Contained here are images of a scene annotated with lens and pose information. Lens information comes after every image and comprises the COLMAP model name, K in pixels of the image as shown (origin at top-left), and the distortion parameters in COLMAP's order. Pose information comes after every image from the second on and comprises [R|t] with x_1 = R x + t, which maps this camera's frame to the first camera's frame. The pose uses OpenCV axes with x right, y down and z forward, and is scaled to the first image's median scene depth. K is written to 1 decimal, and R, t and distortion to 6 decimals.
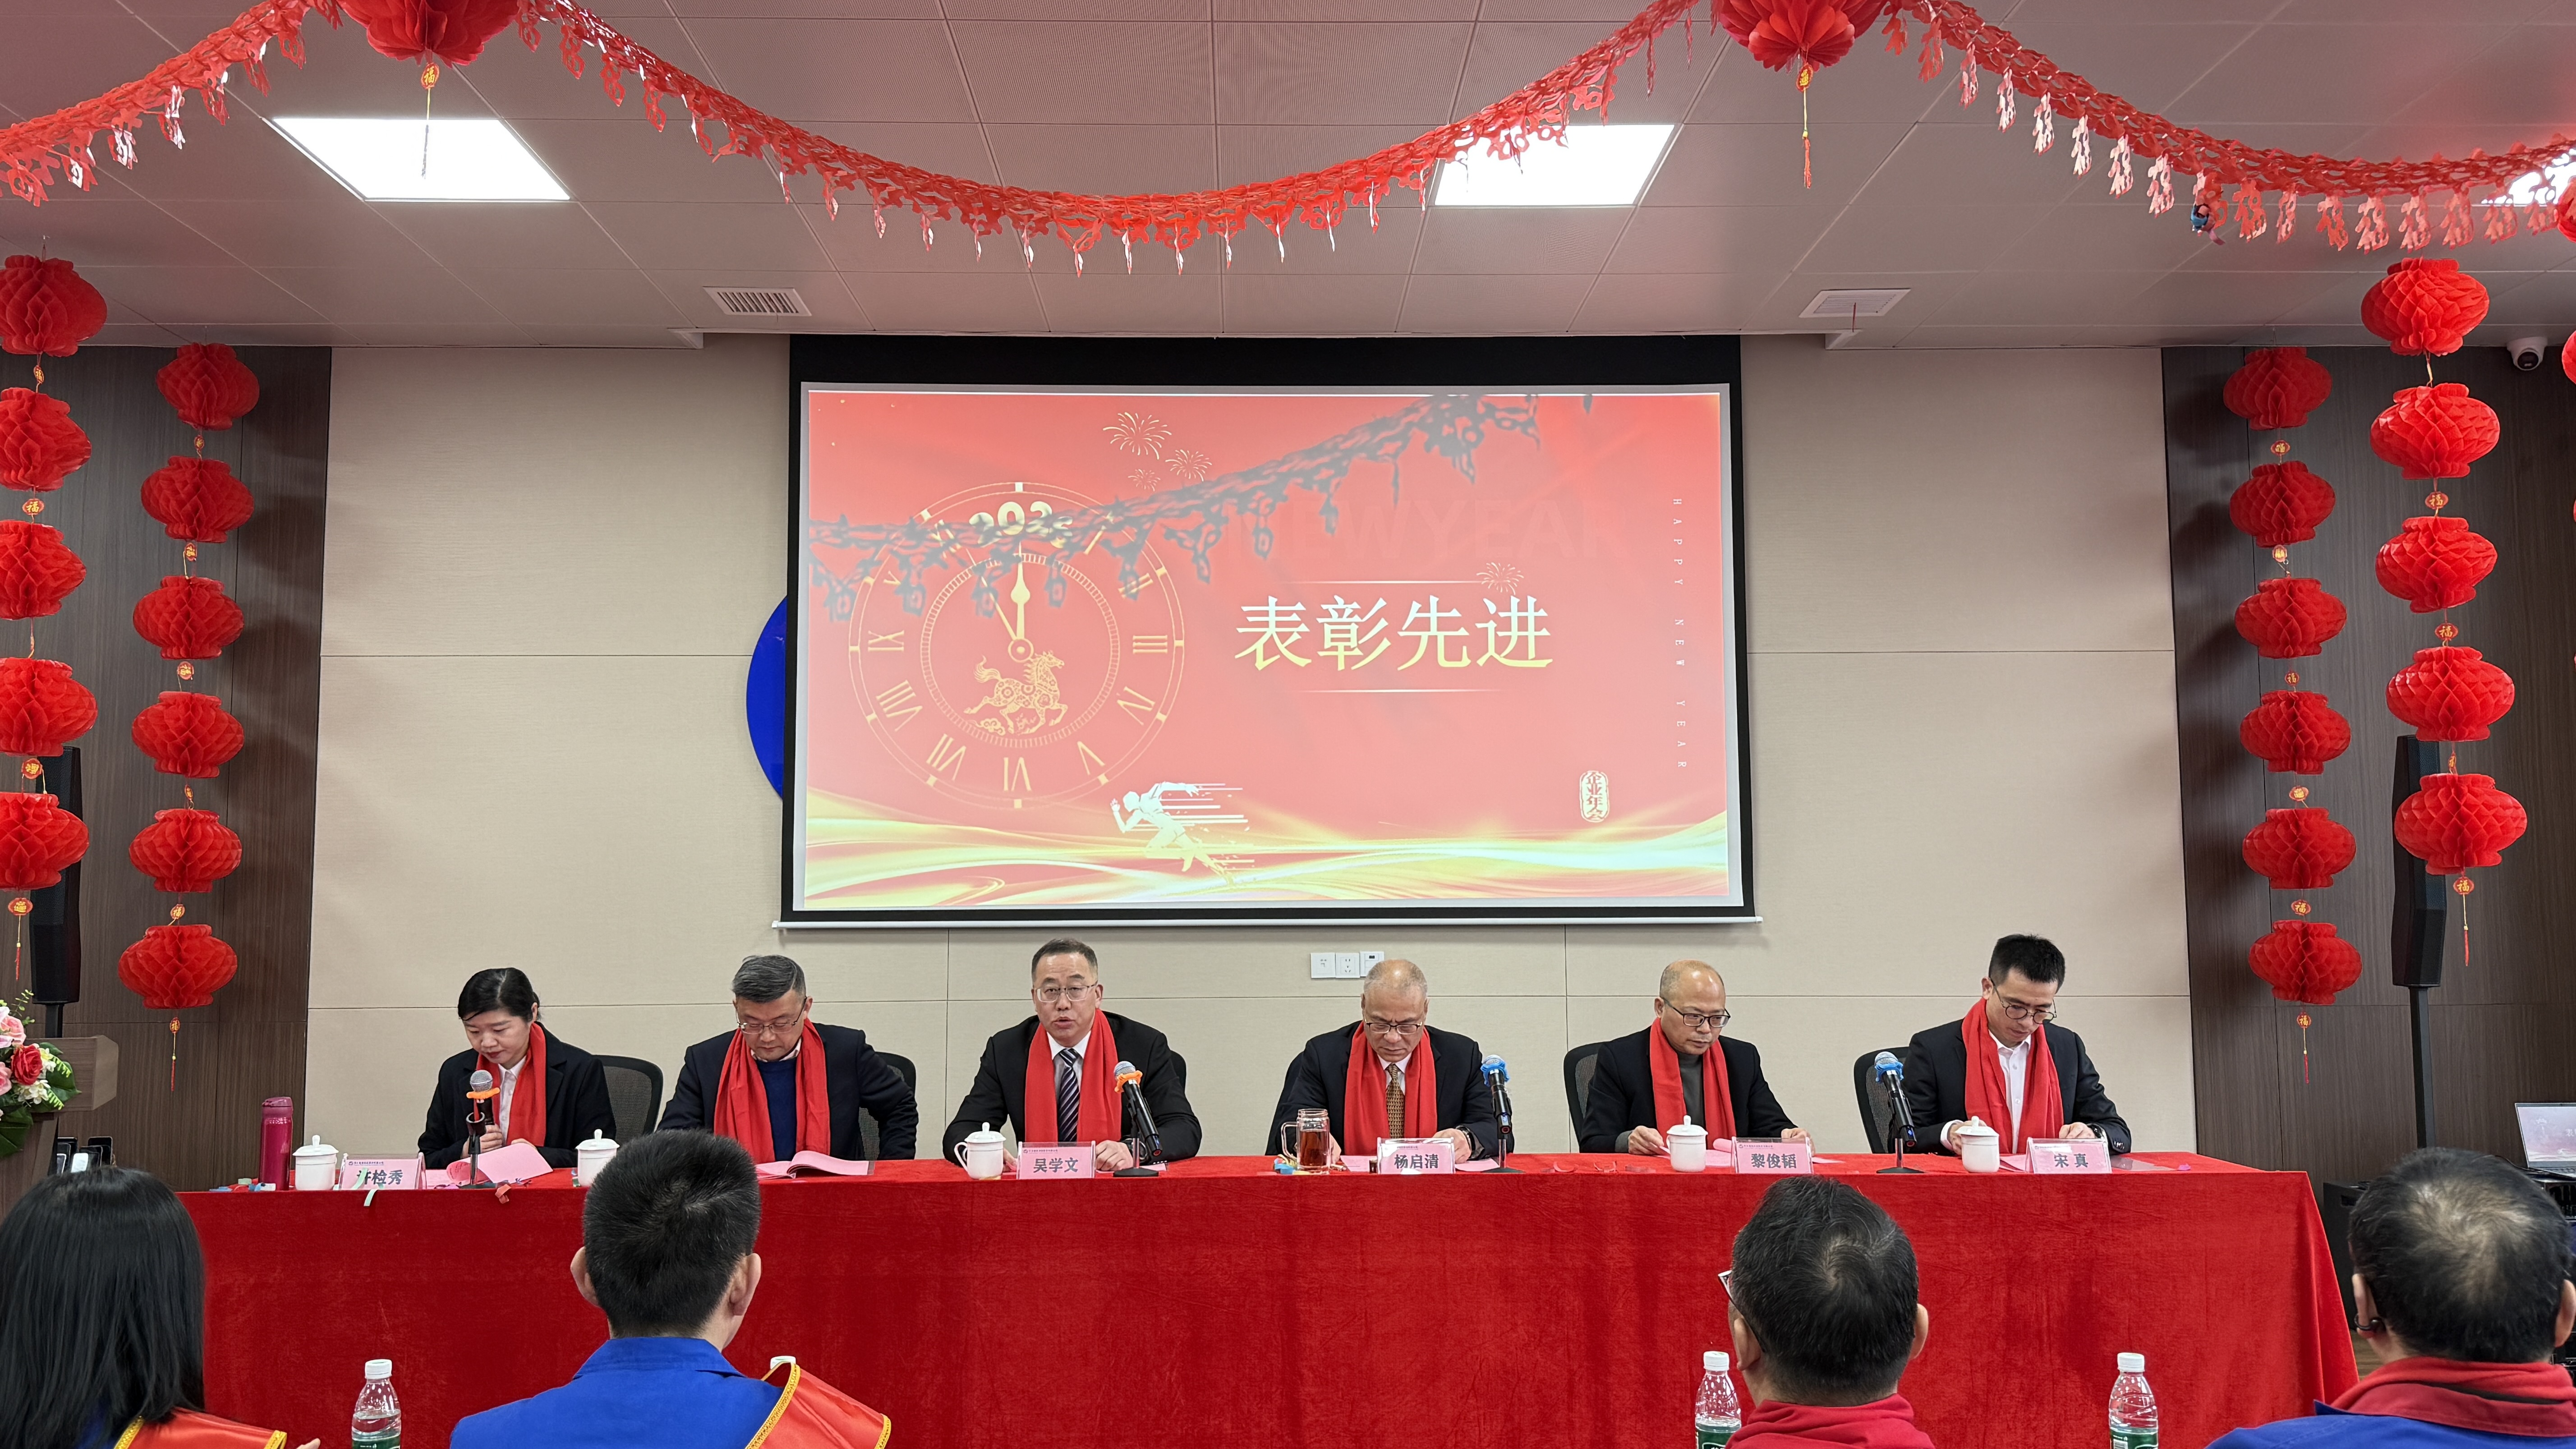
lens RADIAL K [[2045.1, 0, 1289.6], [0, 2045.1, 728.3], [0, 0, 1]] dist [0.029510, -0.008292]
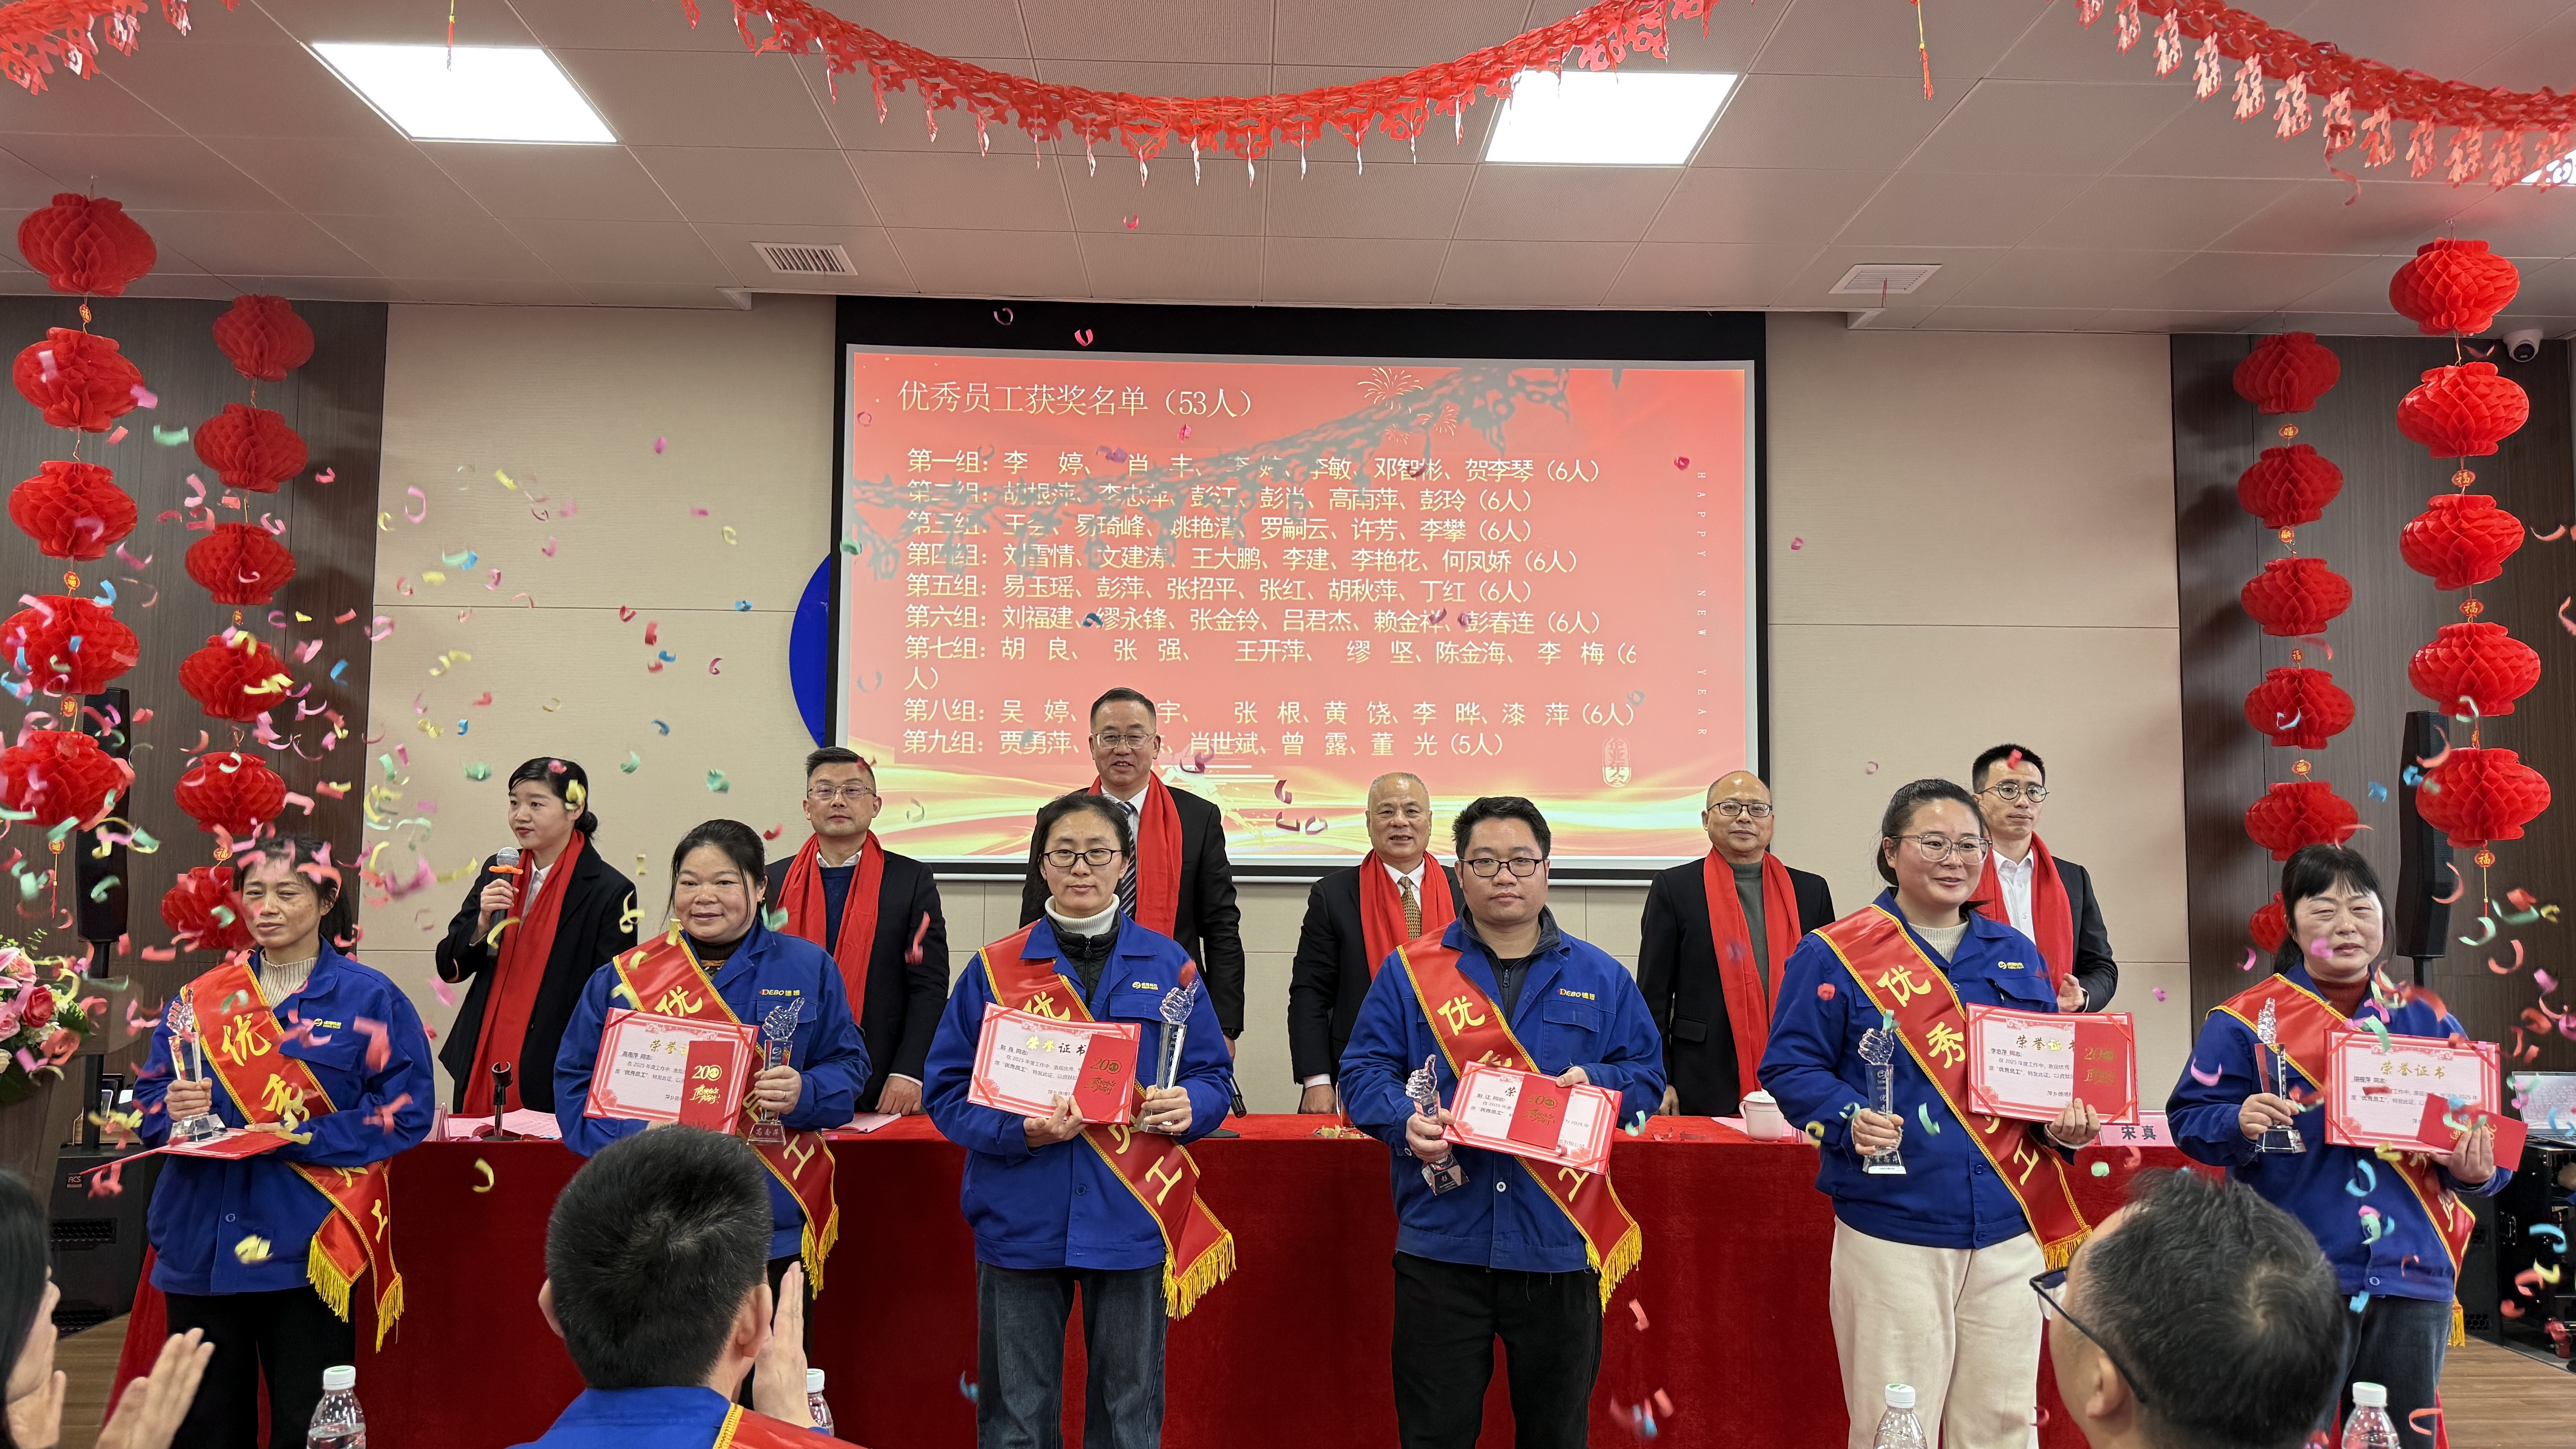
lens RADIAL K [[1791.9, 0, 1287.8], [0, 1791.9, 725.8], [0, 0, 1]] dist [0.011391, -0.002095]
pose [[0.999862, 0.014436, 0.008177, -0.024793], [-0.014491, 0.999872, 0.006829, 0.012368], [-0.008078, -0.006946, 0.999943, 0.109635]]
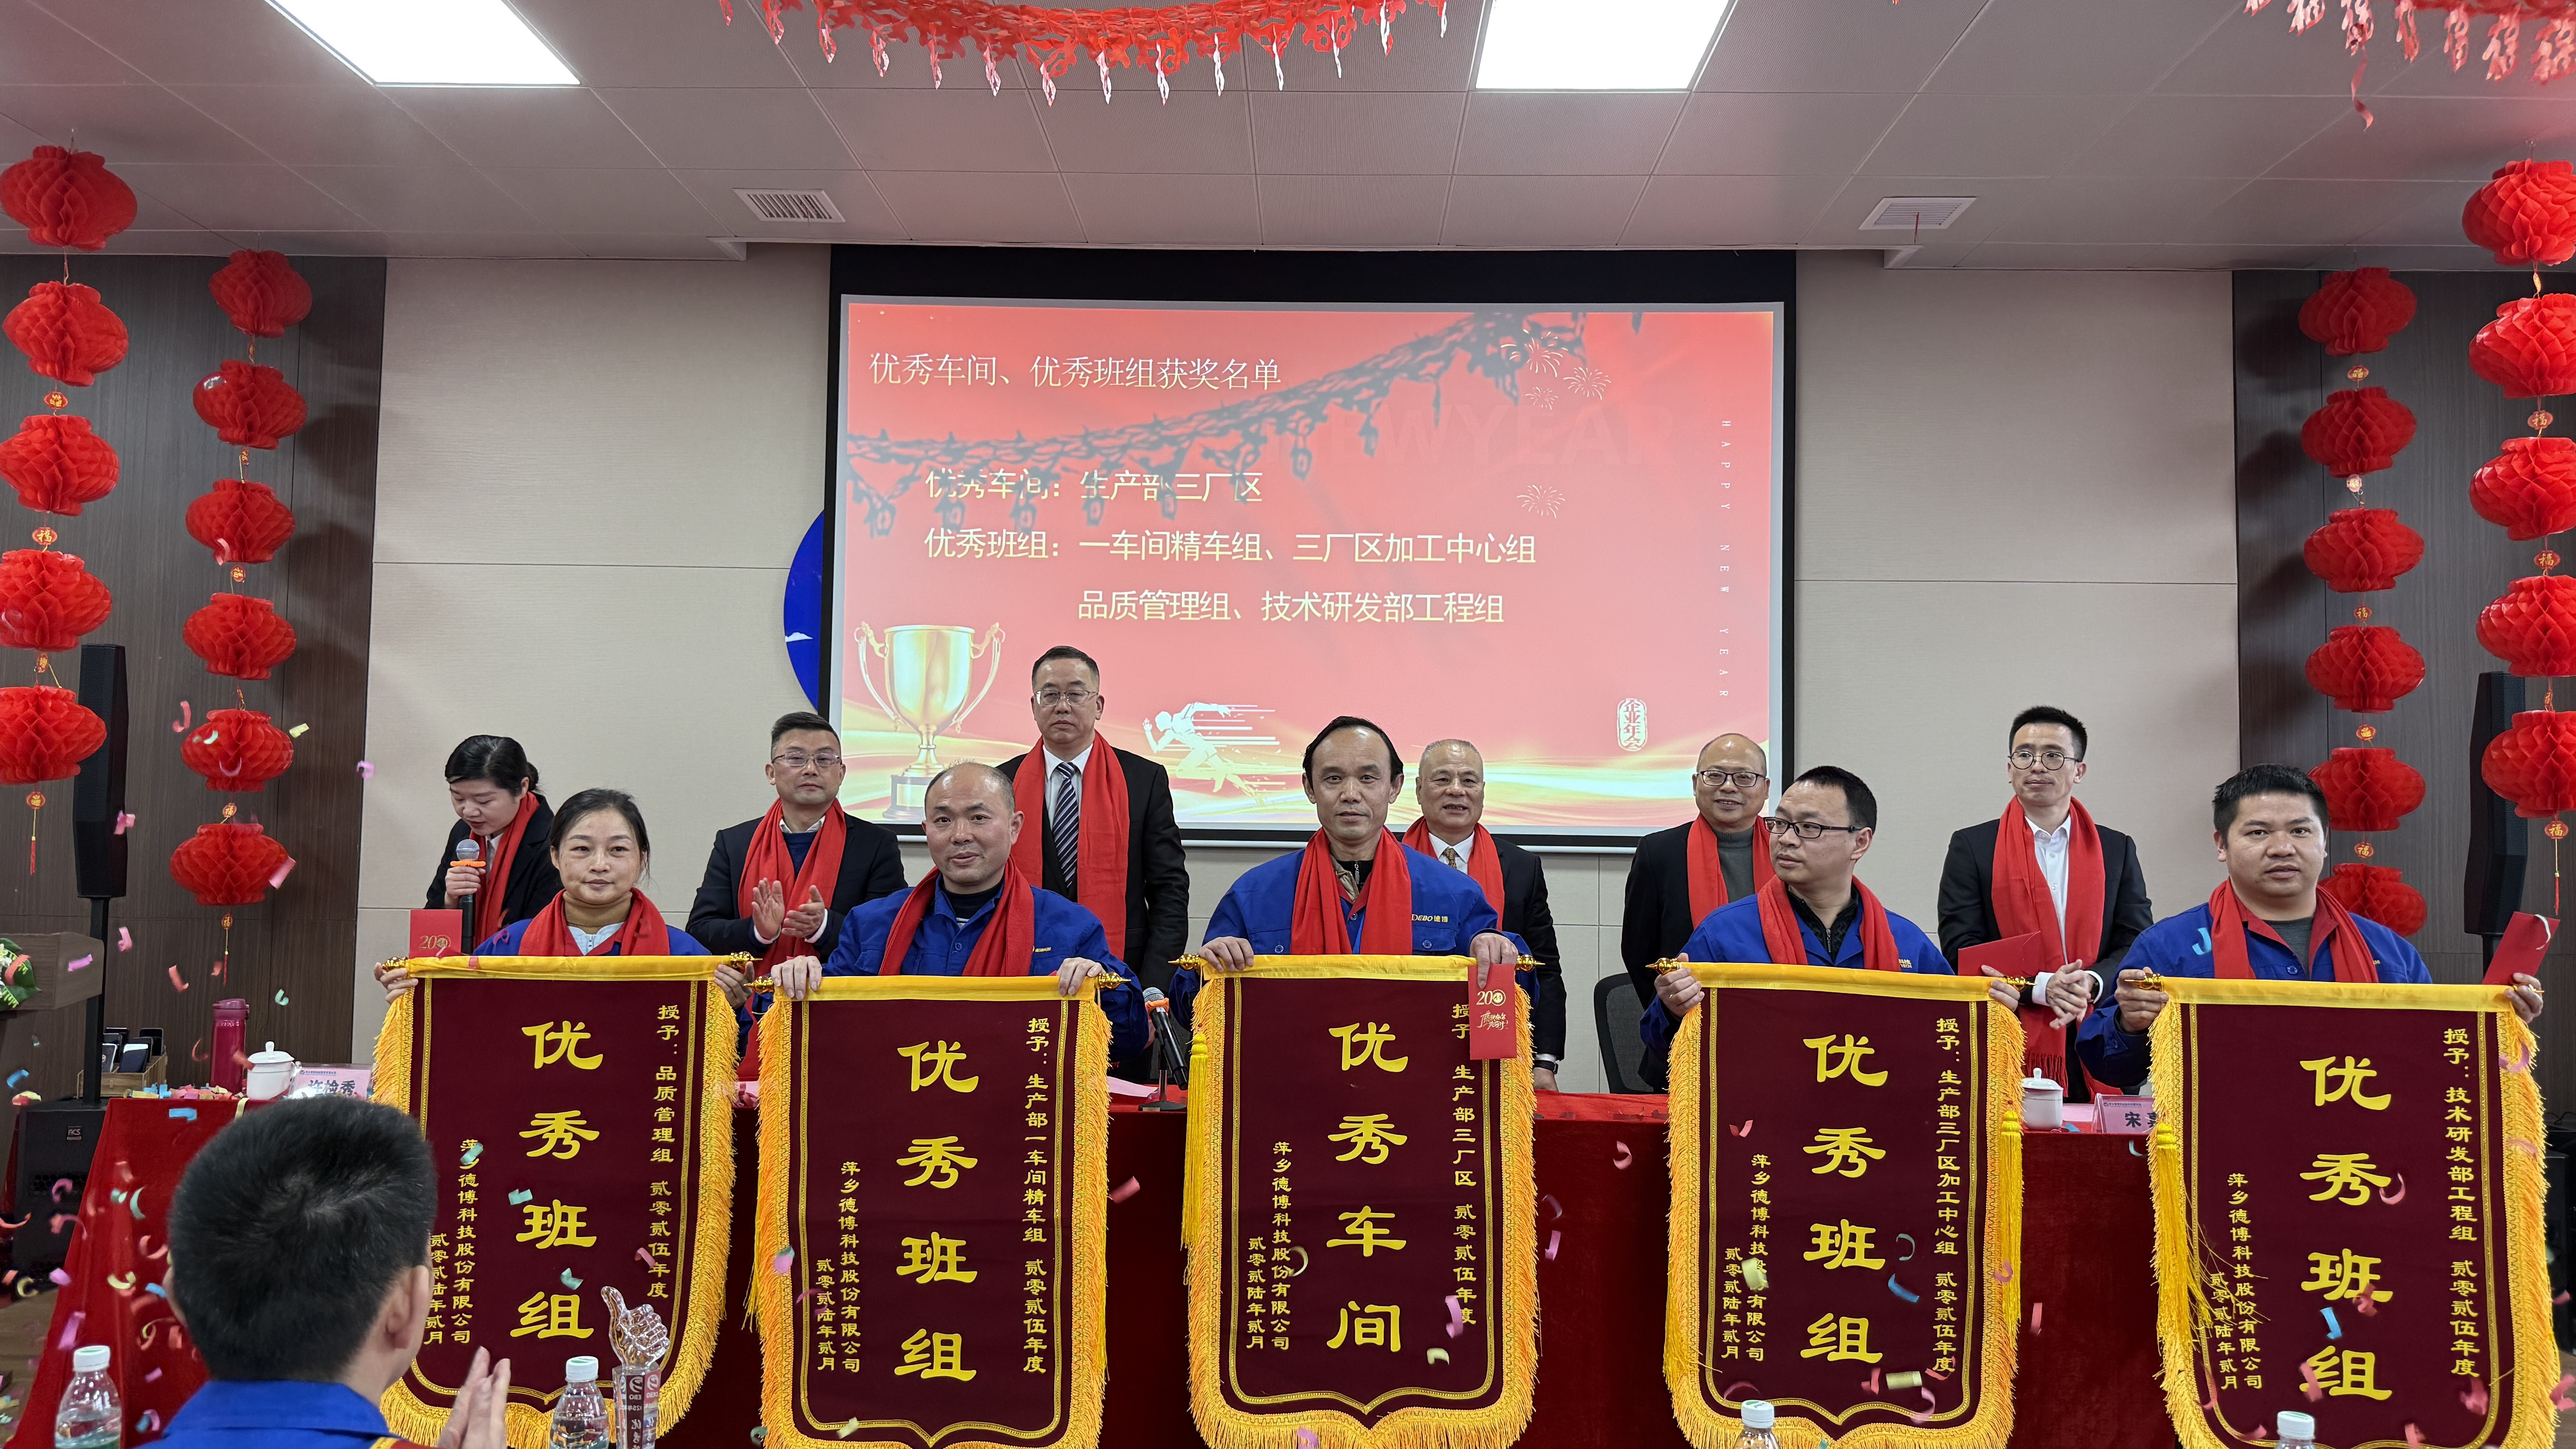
lens RADIAL K [[1787.5, 0, 1290.4], [0, 1787.5, 727.2], [0, 0, 1]] dist [0.008548, -0.005583]
pose [[0.998745, 0.017675, -0.046853, 0.025891], [-0.016443, 0.999512, 0.026545, 0.015607], [0.047299, -0.025742, 0.998549, 0.141405]]
